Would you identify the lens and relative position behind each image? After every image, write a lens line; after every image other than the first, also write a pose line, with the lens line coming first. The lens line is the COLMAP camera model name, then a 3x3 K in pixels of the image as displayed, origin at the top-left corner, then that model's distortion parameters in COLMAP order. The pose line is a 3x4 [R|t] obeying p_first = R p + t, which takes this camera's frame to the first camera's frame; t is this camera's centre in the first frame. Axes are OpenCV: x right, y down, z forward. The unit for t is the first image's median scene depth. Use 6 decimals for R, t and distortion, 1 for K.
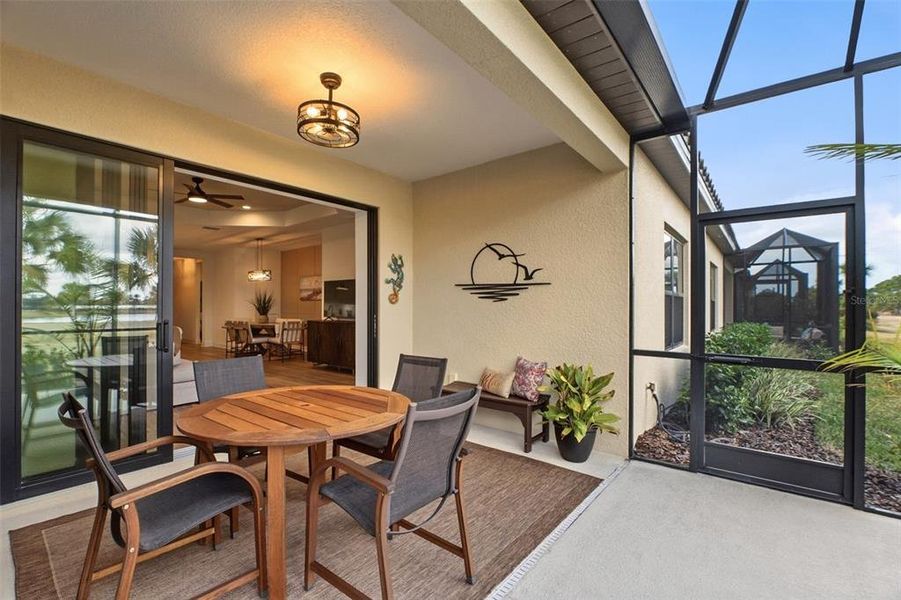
lens RADIAL K [[402.8, 0, 450.2], [0, 402.8, 297.3], [0, 0, 1]] dist [-0.011799, 0.000096]
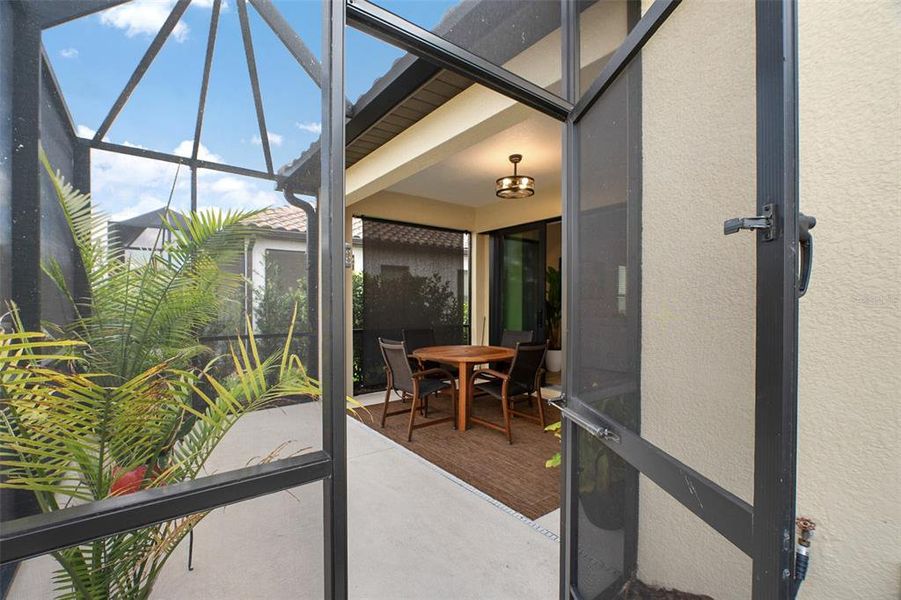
lens RADIAL K [[402.8, 0, 450.2], [0, 402.8, 297.3], [0, 0, 1]] dist [-0.011799, 0.000096]
pose [[-0.238825, -0.005894, -0.971045, 1.492189], [0.016177, 0.999819, -0.010047, 0.056591], [0.970928, -0.018108, -0.238686, 1.347158]]
